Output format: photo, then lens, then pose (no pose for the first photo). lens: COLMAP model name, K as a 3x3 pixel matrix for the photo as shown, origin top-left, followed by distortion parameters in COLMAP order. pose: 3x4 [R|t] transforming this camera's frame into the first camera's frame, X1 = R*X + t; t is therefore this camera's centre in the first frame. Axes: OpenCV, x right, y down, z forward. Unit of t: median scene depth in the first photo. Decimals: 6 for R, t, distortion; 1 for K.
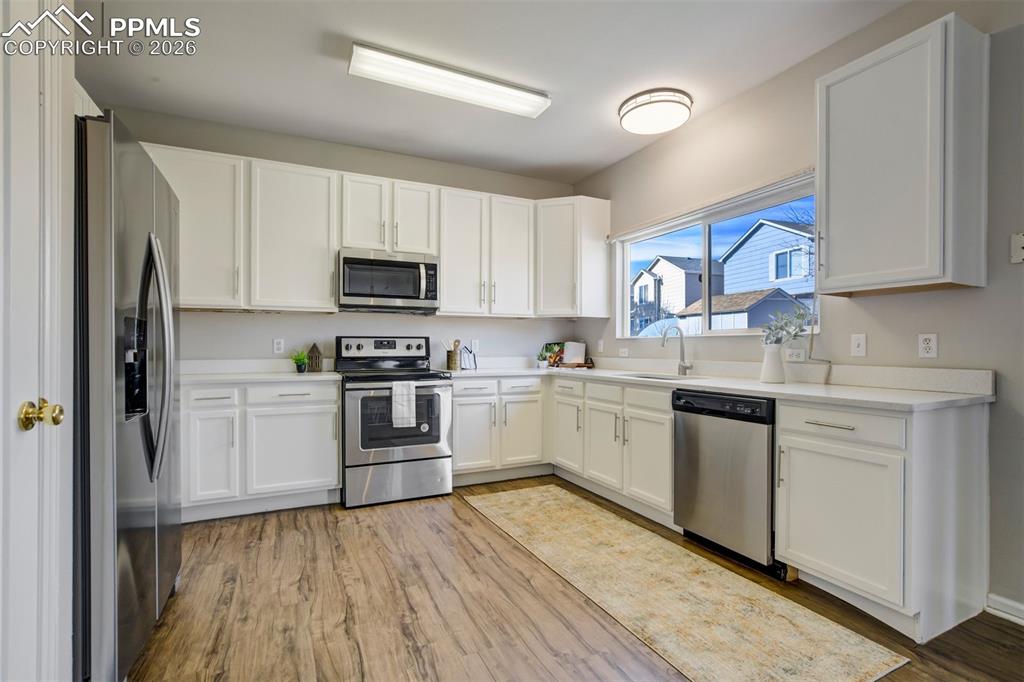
lens RADIAL K [[475.5, 0, 505.6], [0, 475.5, 346.1], [0, 0, 1]] dist [-0.017906, 0.005095]
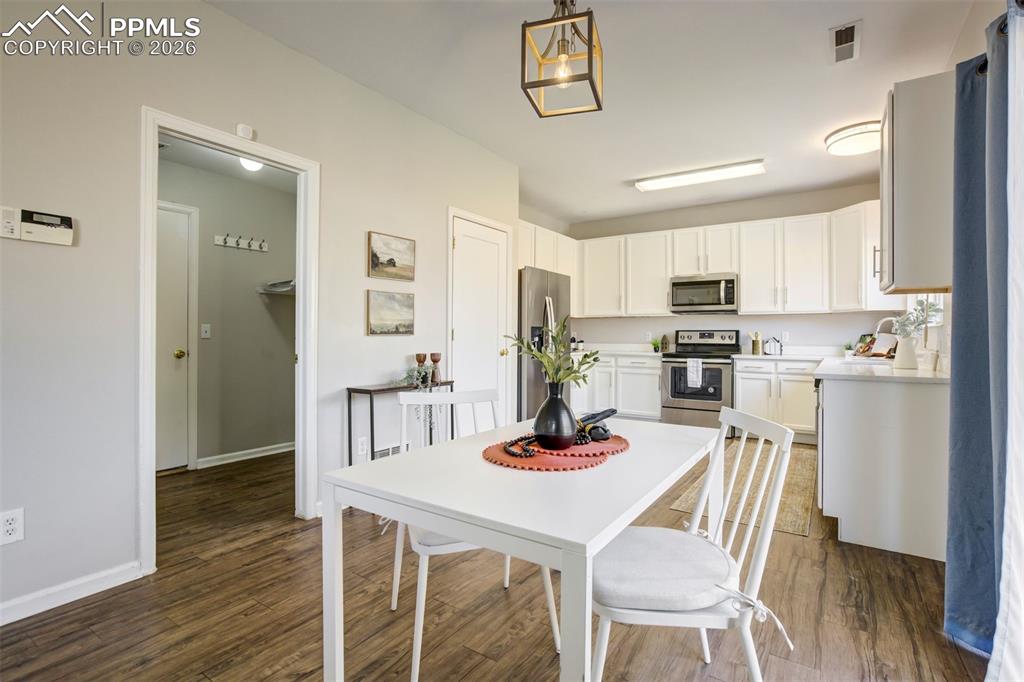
lens RADIAL K [[475.5, 0, 518.9], [0, 475.5, 332.0], [0, 0, 1]] dist [-0.017906, 0.005095]
pose [[0.504795, -0.007115, -0.863210, 0.767848], [-0.005595, 0.999918, -0.011514, 0.006239], [0.863221, 0.010642, 0.504714, -0.278471]]
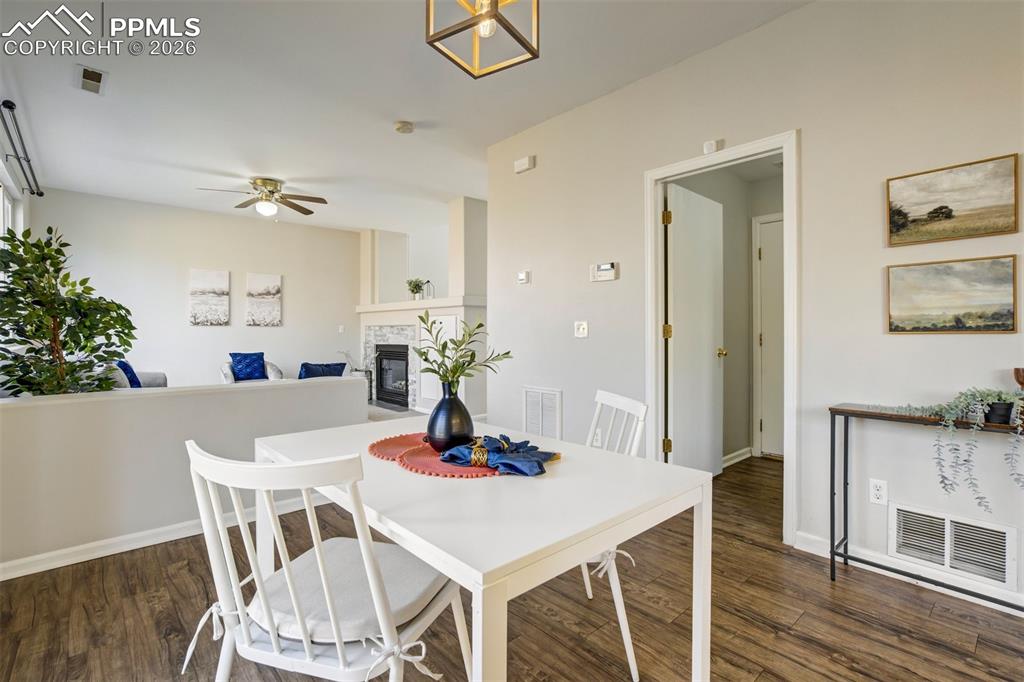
lens RADIAL K [[475.5, 0, 517.4], [0, 475.5, 332.2], [0, 0, 1]] dist [-0.017906, 0.005095]
pose [[-0.954473, -0.001452, -0.298295, 0.498365], [-0.001949, 0.999997, 0.001368, 0.002596], [0.298292, 0.001887, -0.954473, 0.333726]]
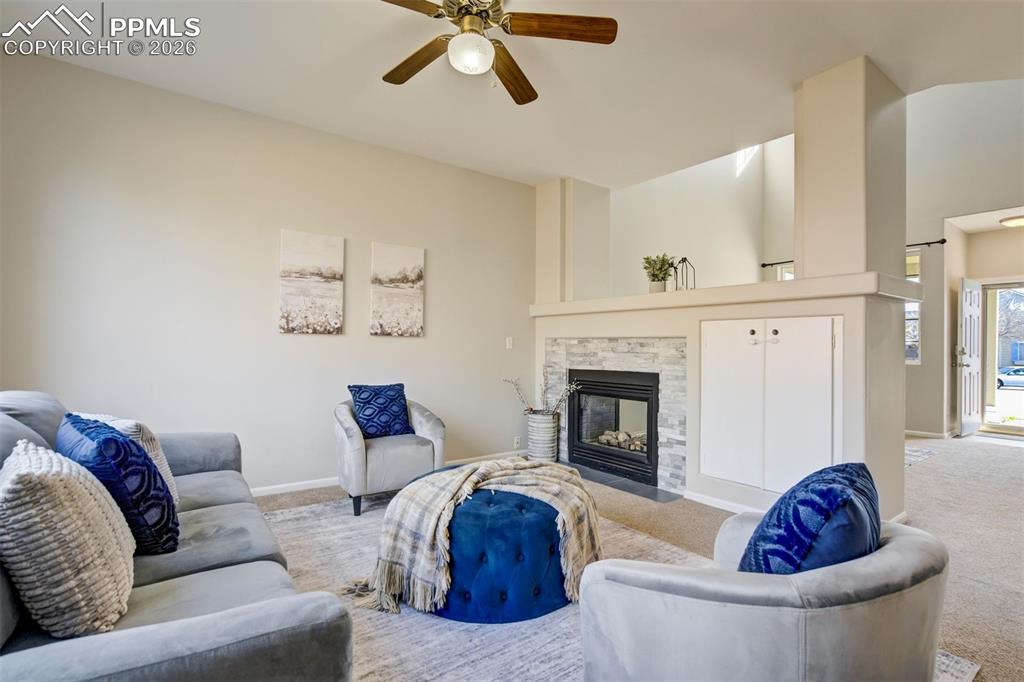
lens RADIAL K [[475.5, 0, 521.8], [0, 475.5, 348.7], [0, 0, 1]] dist [-0.017906, 0.005095]
pose [[-0.977428, -0.011249, -0.210970, 0.850594], [-0.012490, 0.999912, 0.004548, 0.002698], [0.210900, 0.007080, -0.977482, -0.644187]]
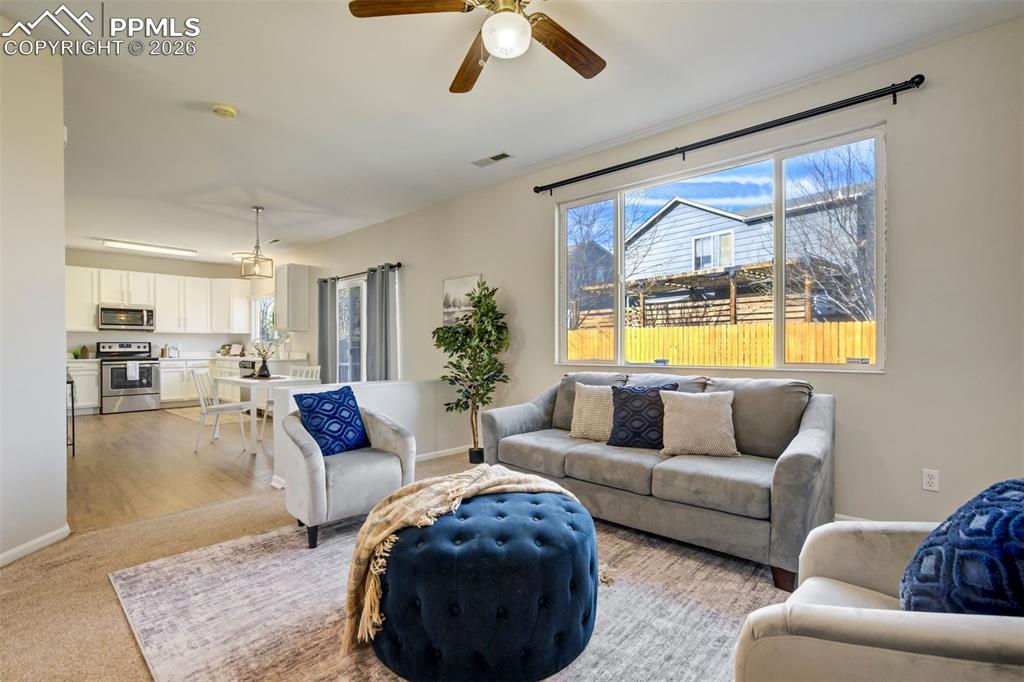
lens RADIAL K [[475.5, 0, 519.9], [0, 475.5, 346.9], [0, 0, 1]] dist [-0.017906, 0.005095]
pose [[0.918195, -0.004974, 0.396098, 0.569580], [0.004427, 0.999988, 0.002295, 0.004484], [-0.396105, -0.000354, 0.918205, -1.746682]]
